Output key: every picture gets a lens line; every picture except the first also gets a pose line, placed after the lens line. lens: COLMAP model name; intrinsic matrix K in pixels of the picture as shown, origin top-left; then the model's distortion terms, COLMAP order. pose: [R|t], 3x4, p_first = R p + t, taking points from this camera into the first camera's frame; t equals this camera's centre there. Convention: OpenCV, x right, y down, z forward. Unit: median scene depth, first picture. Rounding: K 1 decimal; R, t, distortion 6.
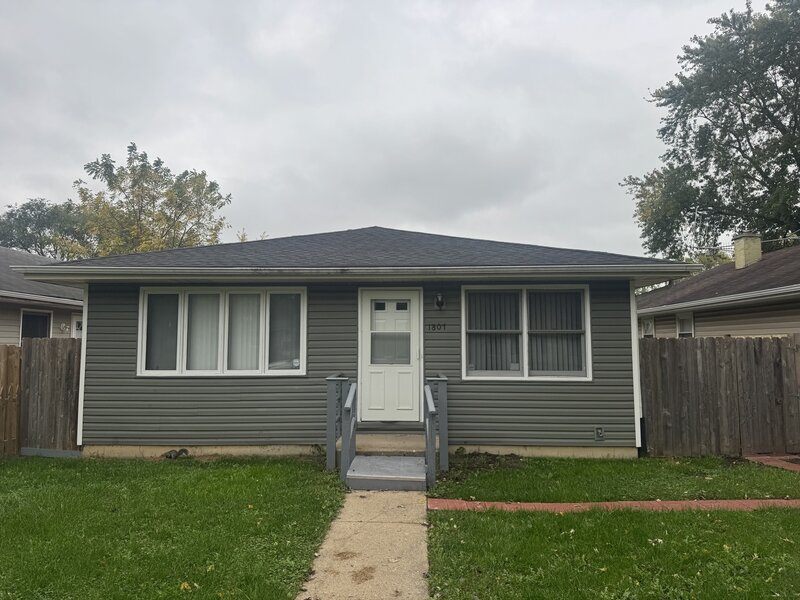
lens RADIAL K [[558.5, 0, 404.4], [0, 558.5, 300.9], [0, 0, 1]] dist [0.080126, -0.094522]
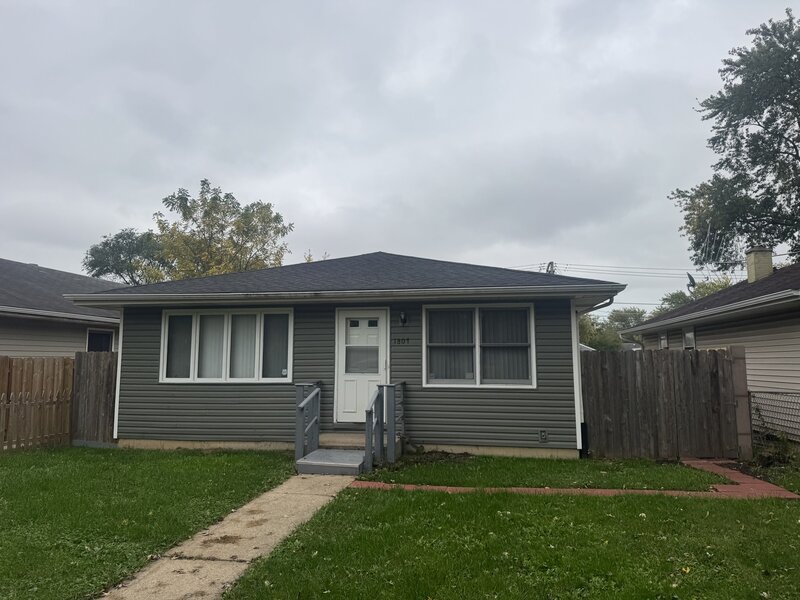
lens RADIAL K [[558.5, 0, 404.4], [0, 558.5, 300.9], [0, 0, 1]] dist [0.080126, -0.094522]
pose [[0.990915, -0.013936, -0.133769, 0.219166], [0.010121, 0.999524, -0.029157, -0.002958], [0.134112, 0.027538, 0.990583, -0.146347]]
